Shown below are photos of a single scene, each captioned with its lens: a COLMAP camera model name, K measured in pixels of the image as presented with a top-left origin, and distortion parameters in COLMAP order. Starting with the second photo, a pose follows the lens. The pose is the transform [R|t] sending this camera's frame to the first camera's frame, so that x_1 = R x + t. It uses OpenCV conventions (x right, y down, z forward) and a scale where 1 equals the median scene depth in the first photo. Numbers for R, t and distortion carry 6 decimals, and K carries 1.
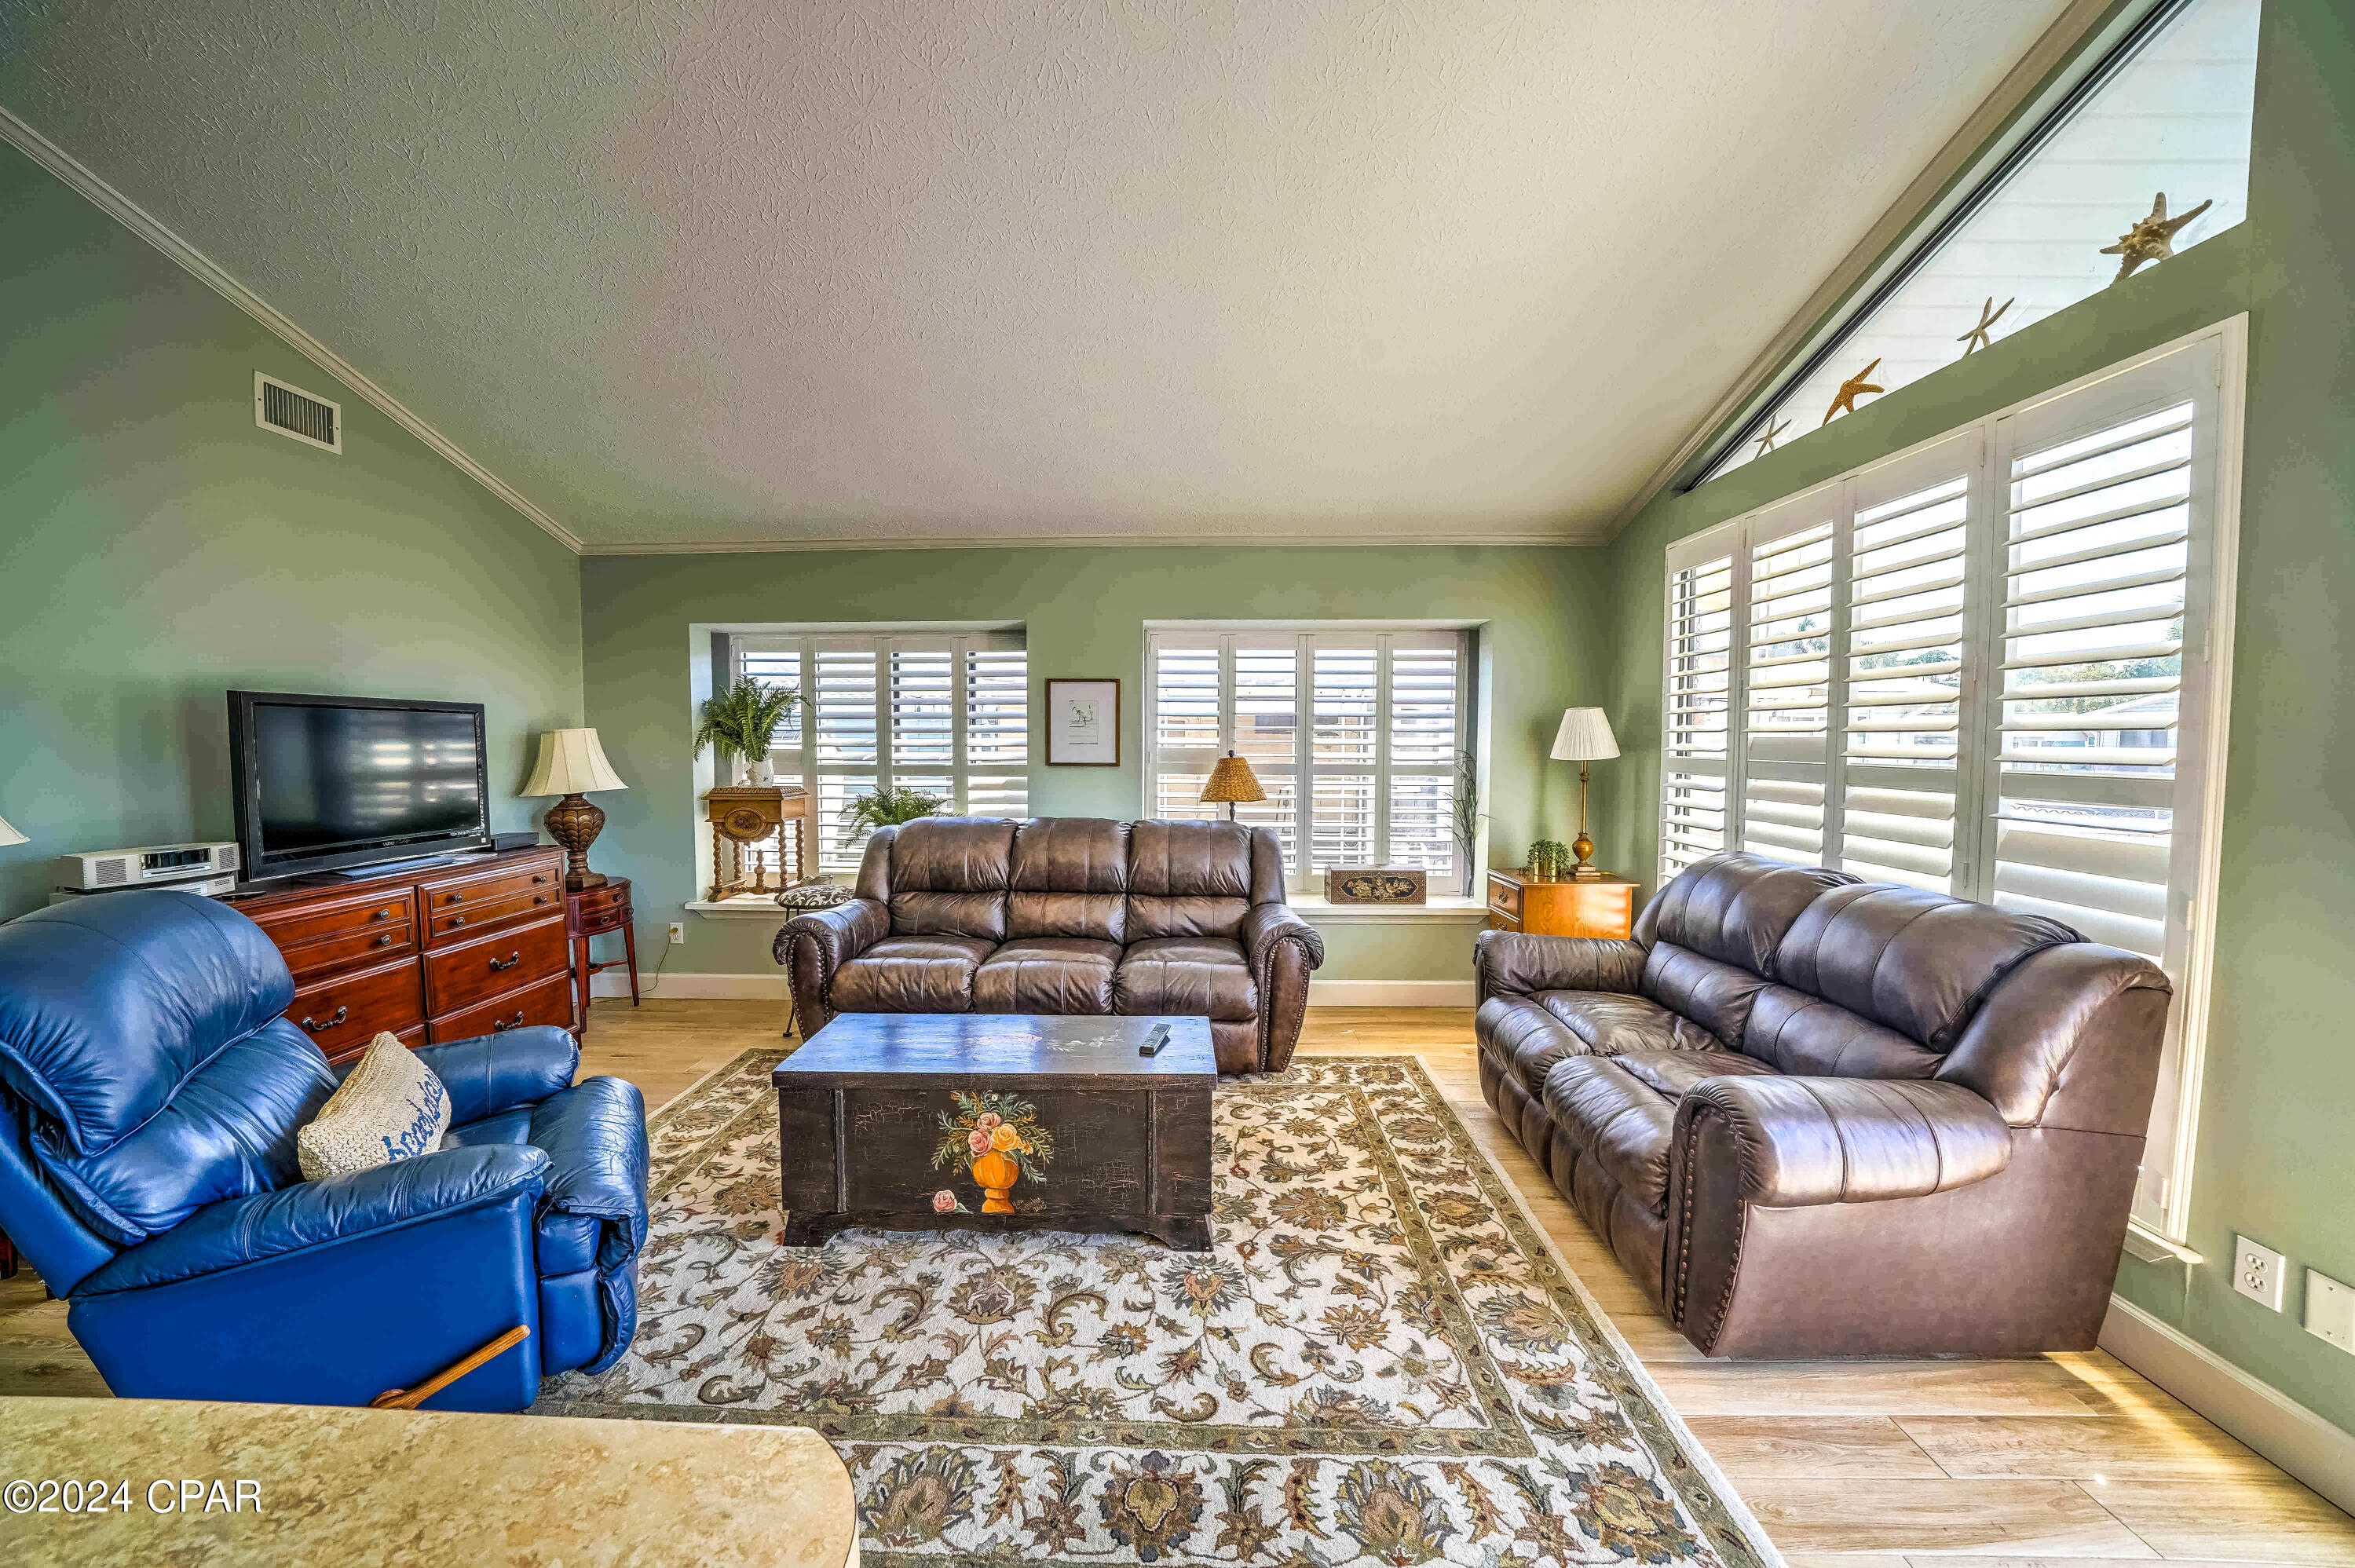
lens RADIAL K [[819.3, 0, 1166.3], [0, 819.3, 782.2], [0, 0, 1]] dist [-0.027347, 0.002446]
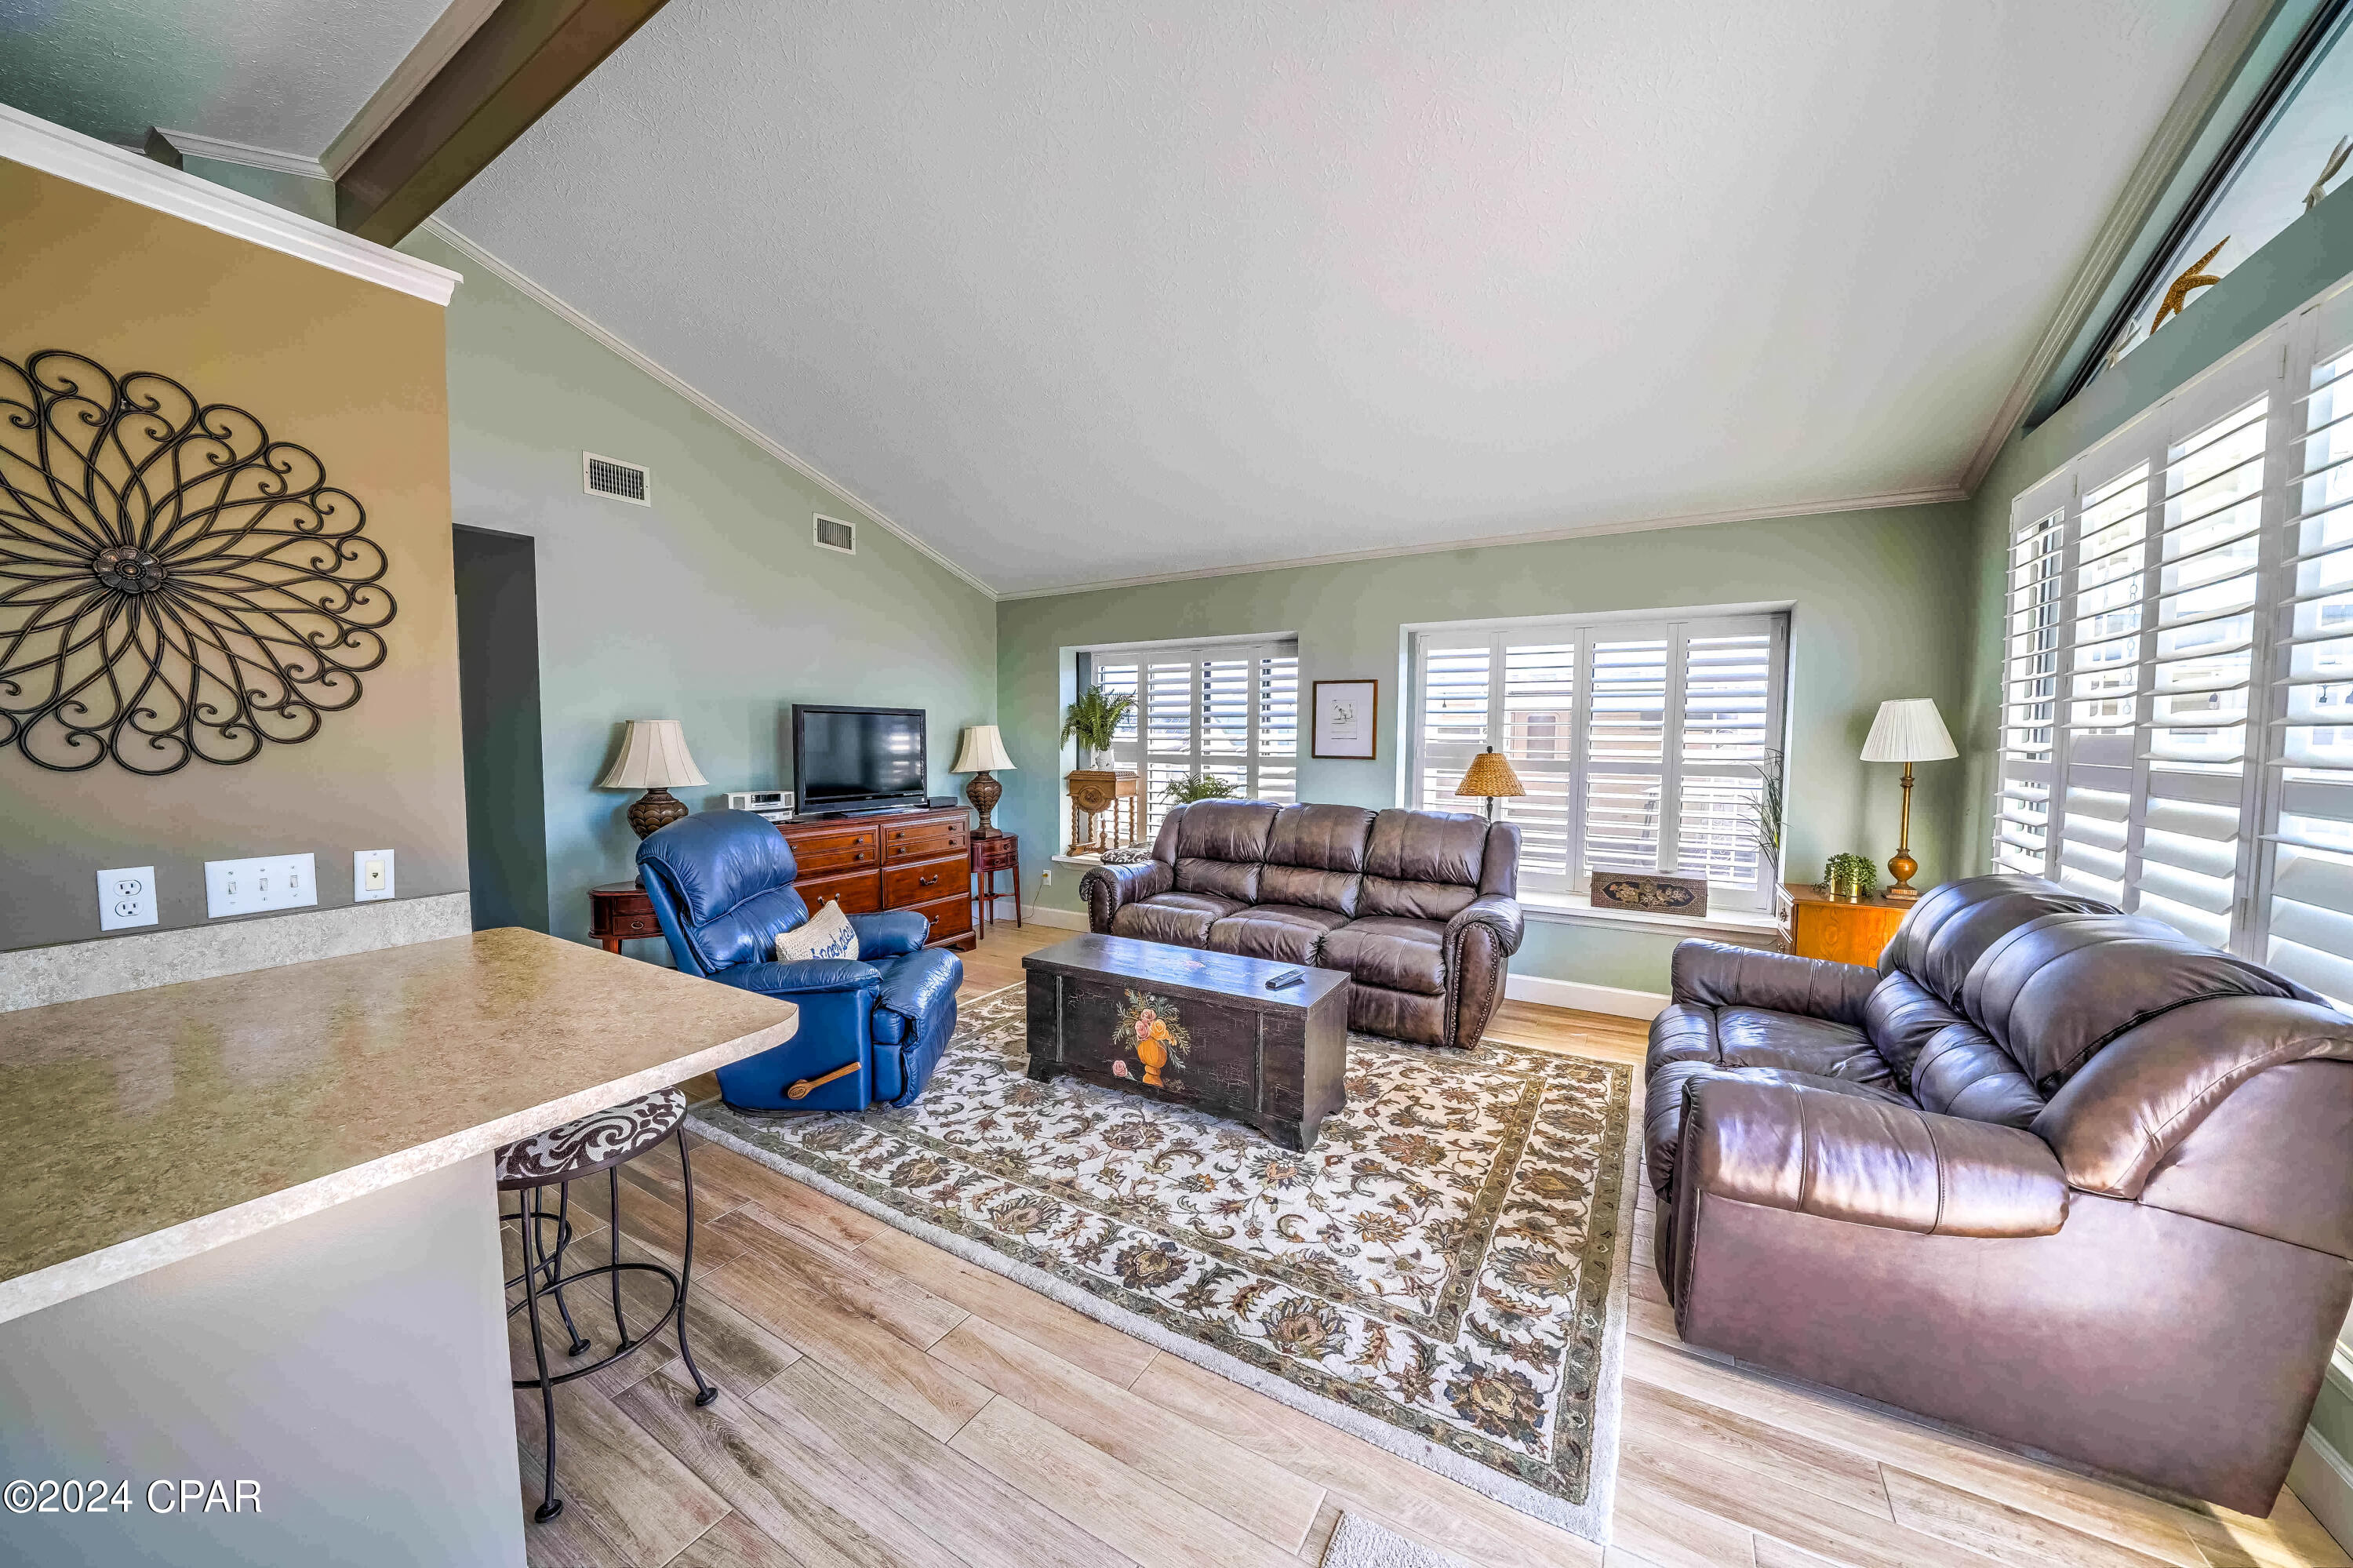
lens RADIAL K [[818.7, 0, 1165.3], [0, 818.7, 782.2], [0, 0, 1]] dist [-0.027347, 0.002446]
pose [[0.869760, 0.031648, -0.492458, 0.402882], [-0.029442, 0.999492, 0.012233, 0.009620], [0.492595, 0.003859, 0.870250, -0.148278]]
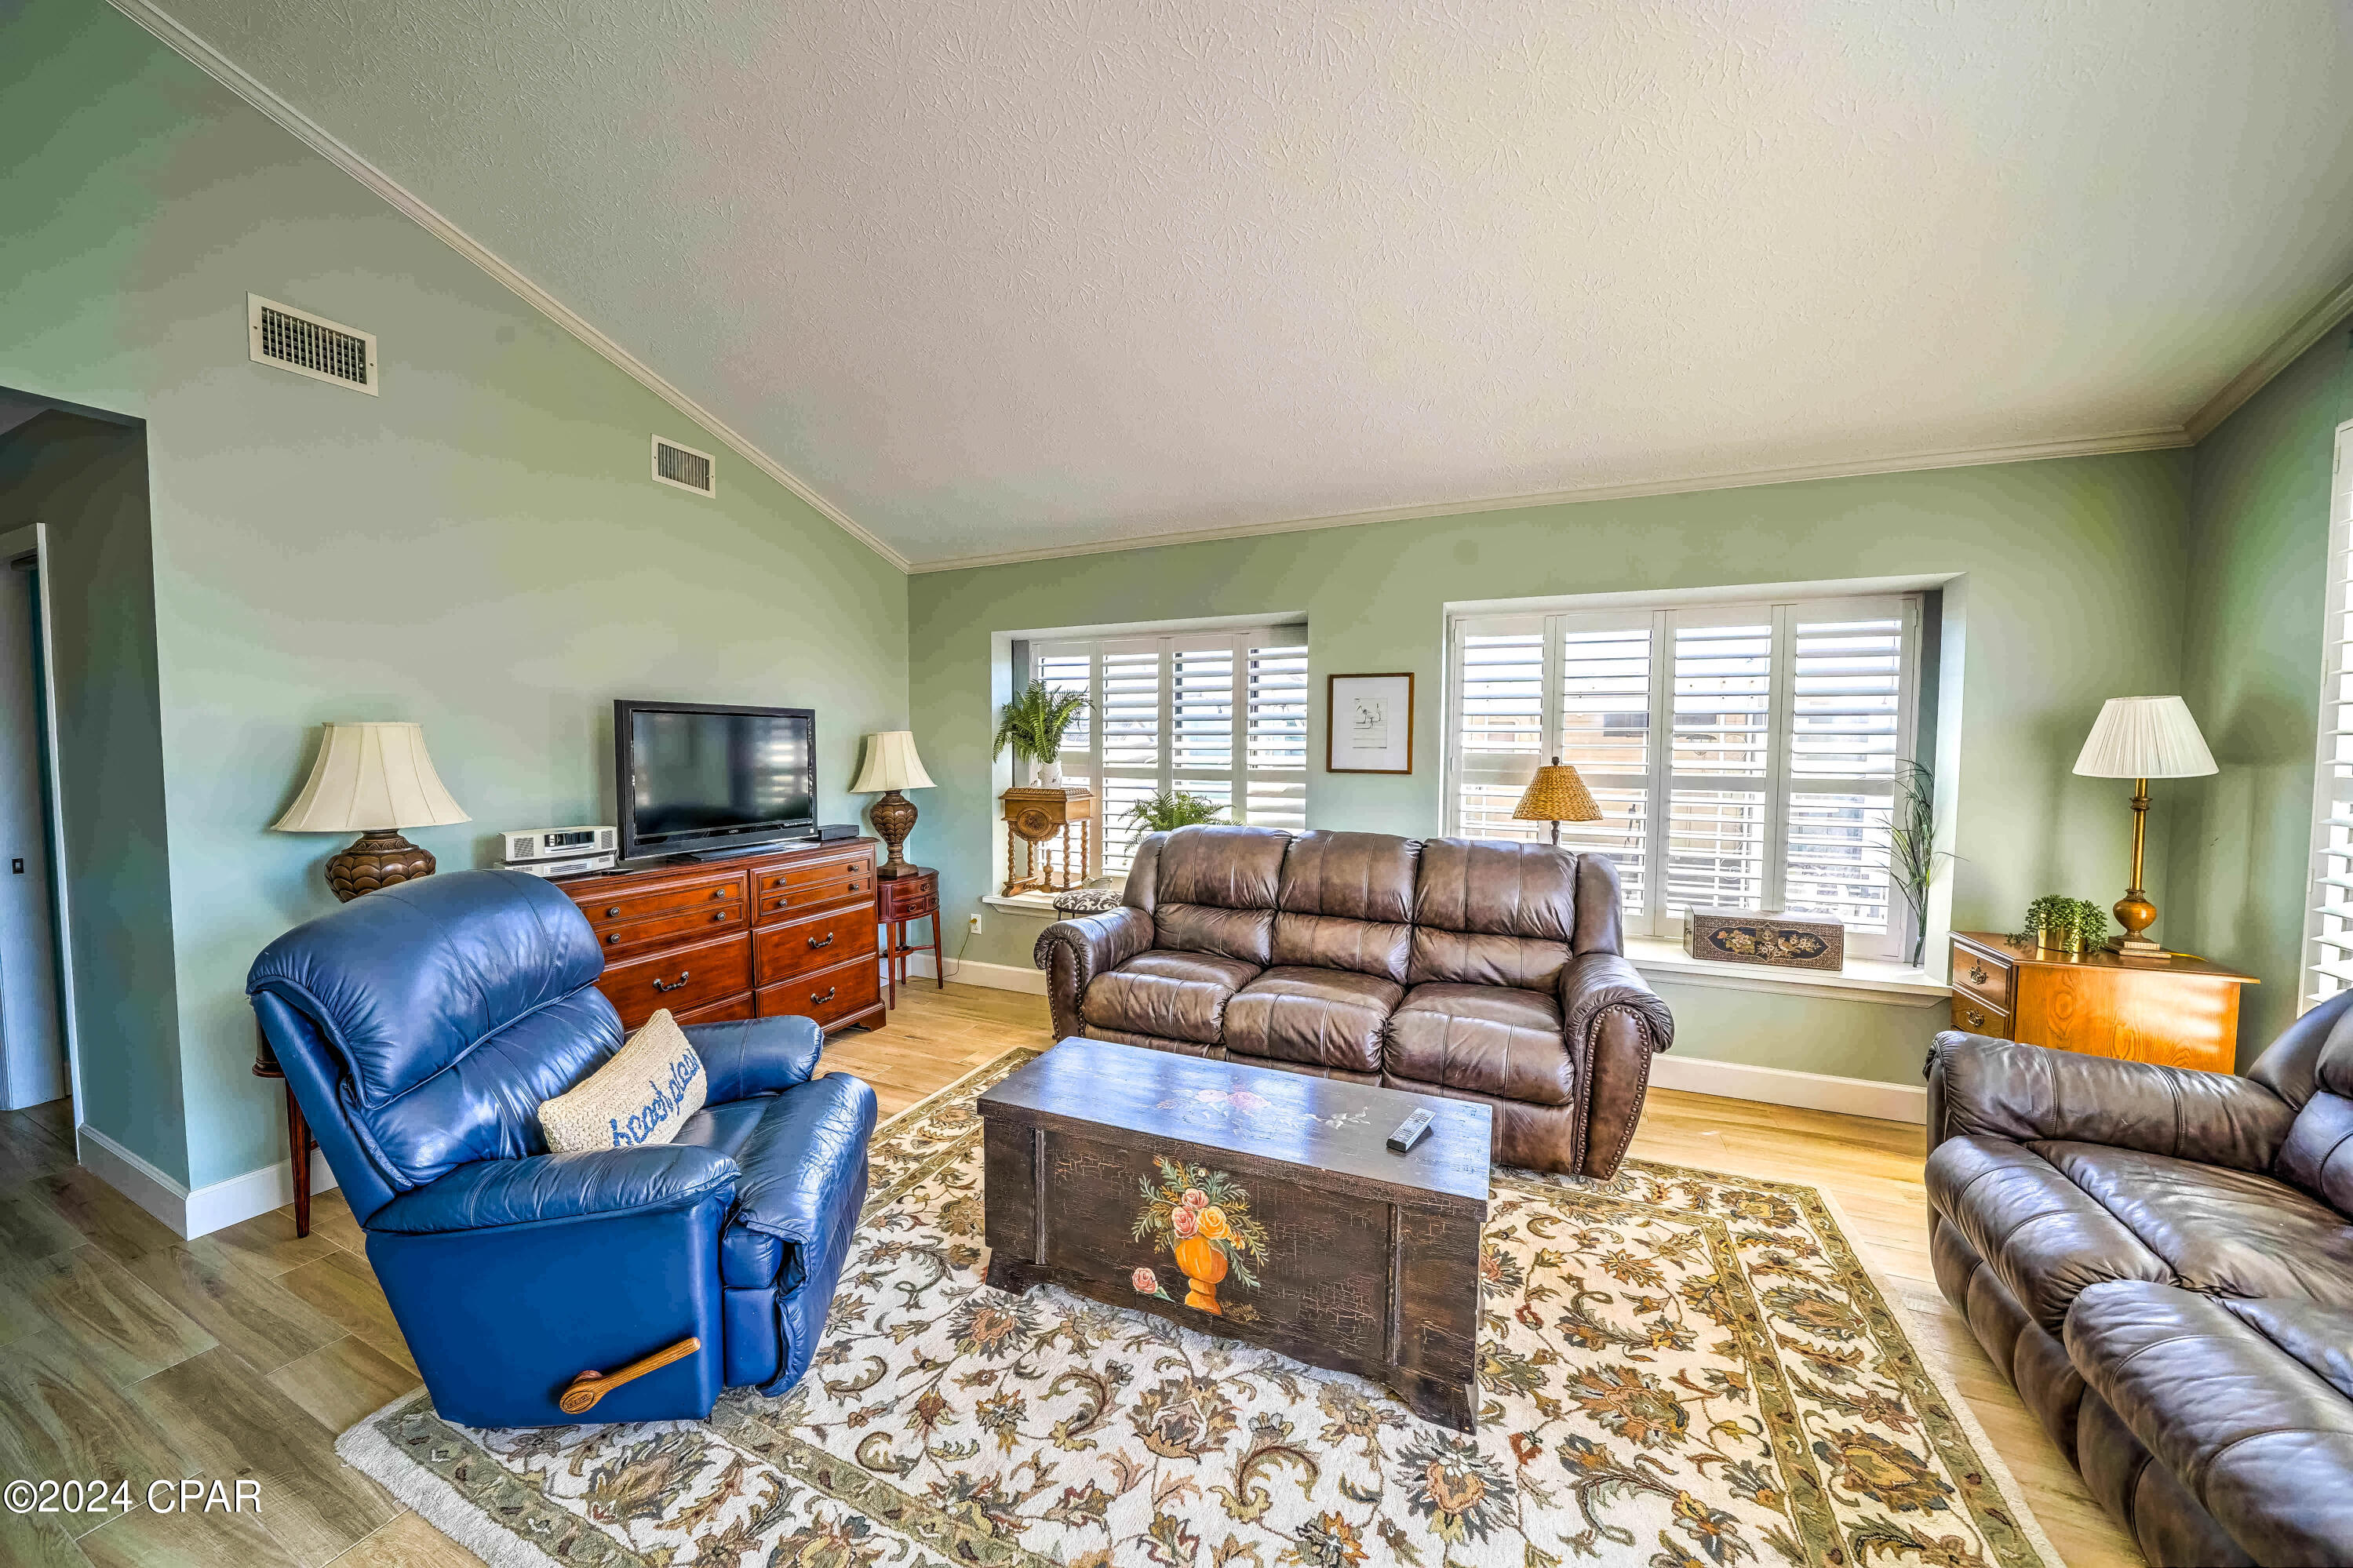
lens RADIAL K [[818.5, 0, 1165.3], [0, 818.5, 782.2], [0, 0, 1]] dist [-0.027347, 0.002446]
pose [[0.922884, 0.021205, -0.384494, 0.057370], [-0.022436, 0.999747, 0.001285, -0.011131], [0.384425, 0.007440, 0.923126, 0.185834]]
